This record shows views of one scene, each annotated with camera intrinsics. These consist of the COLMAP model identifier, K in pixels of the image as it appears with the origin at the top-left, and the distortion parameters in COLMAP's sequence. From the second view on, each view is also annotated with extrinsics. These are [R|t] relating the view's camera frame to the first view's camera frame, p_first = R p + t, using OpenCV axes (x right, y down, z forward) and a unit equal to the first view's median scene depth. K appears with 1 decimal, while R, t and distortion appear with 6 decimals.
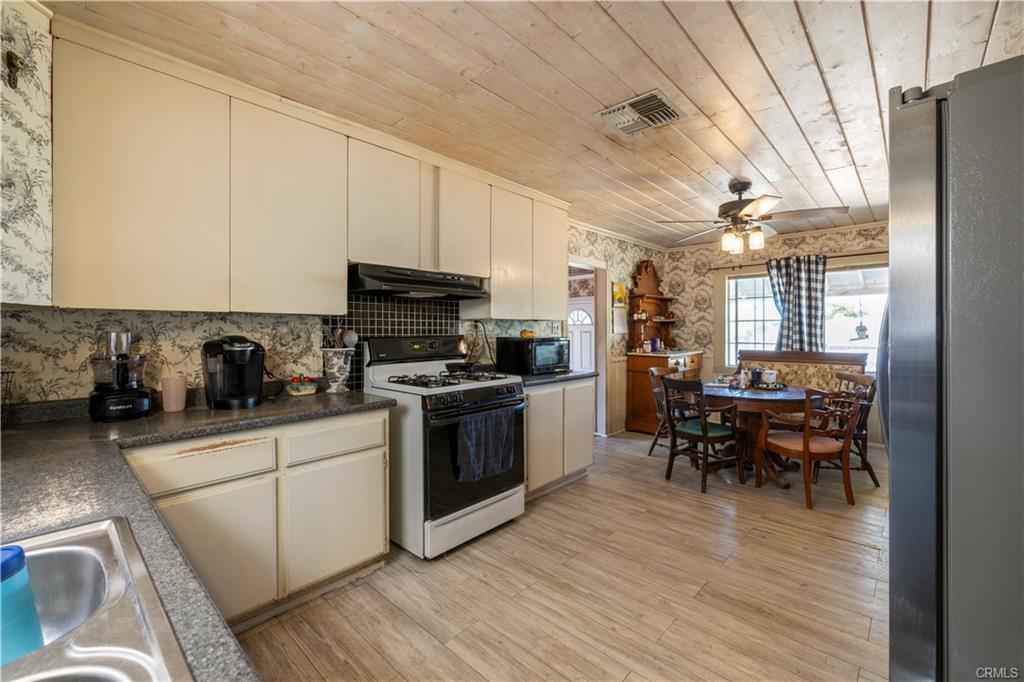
lens RADIAL K [[433.8, 0, 510.2], [0, 433.8, 335.9], [0, 0, 1]] dist [-0.005083, -0.000533]
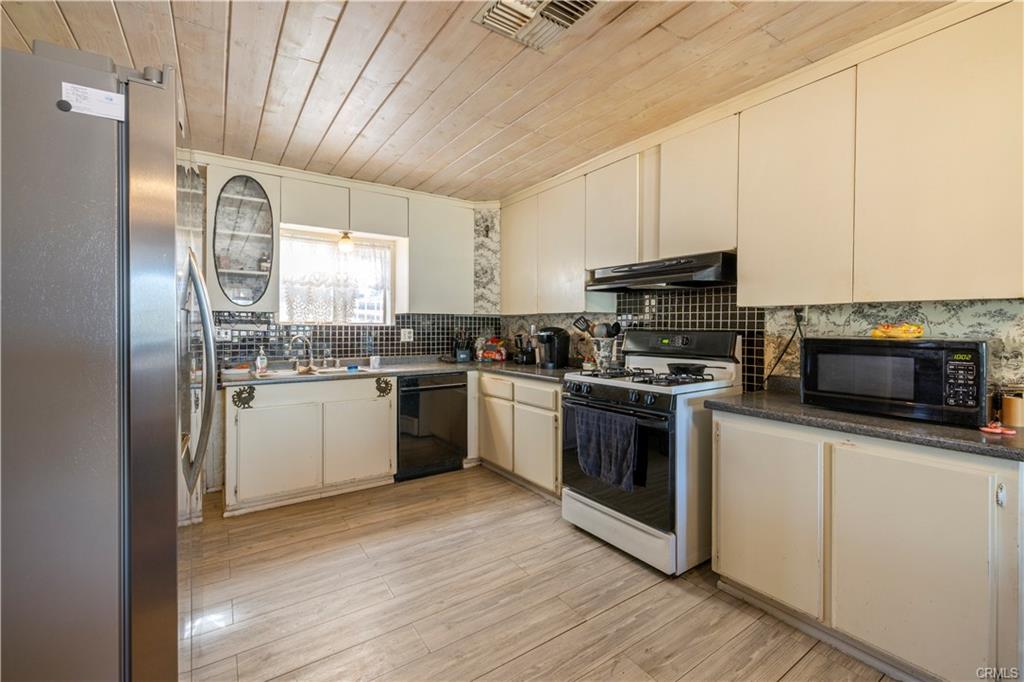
lens RADIAL K [[433.8, 0, 511.0], [0, 433.8, 335.8], [0, 0, 1]] dist [-0.005083, -0.000533]
pose [[-0.223774, 0.021513, -0.974404, 0.843514], [-0.017043, 0.999517, 0.025981, -0.006157], [0.974492, 0.022421, -0.223299, 0.957324]]
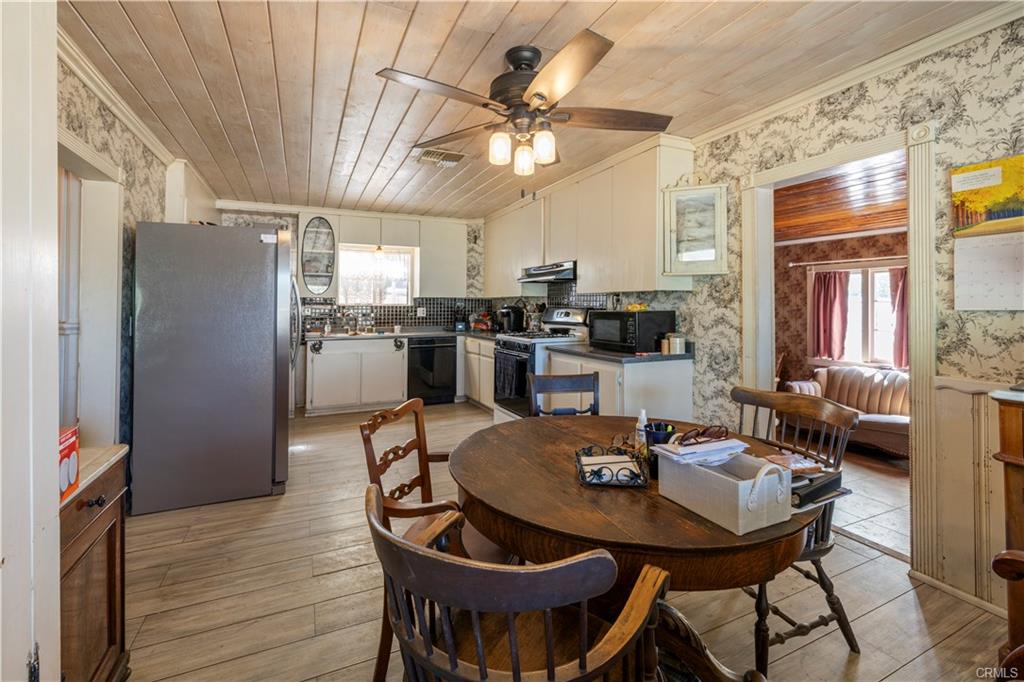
lens RADIAL K [[433.8, 0, 503.9], [0, 433.8, 301.2], [0, 0, 1]] dist [-0.005083, -0.000533]
pose [[-0.378564, -0.008077, -0.925540, 1.355659], [-0.011112, 0.999930, -0.004181, -0.013963], [0.925508, 0.008702, -0.378627, 1.509184]]
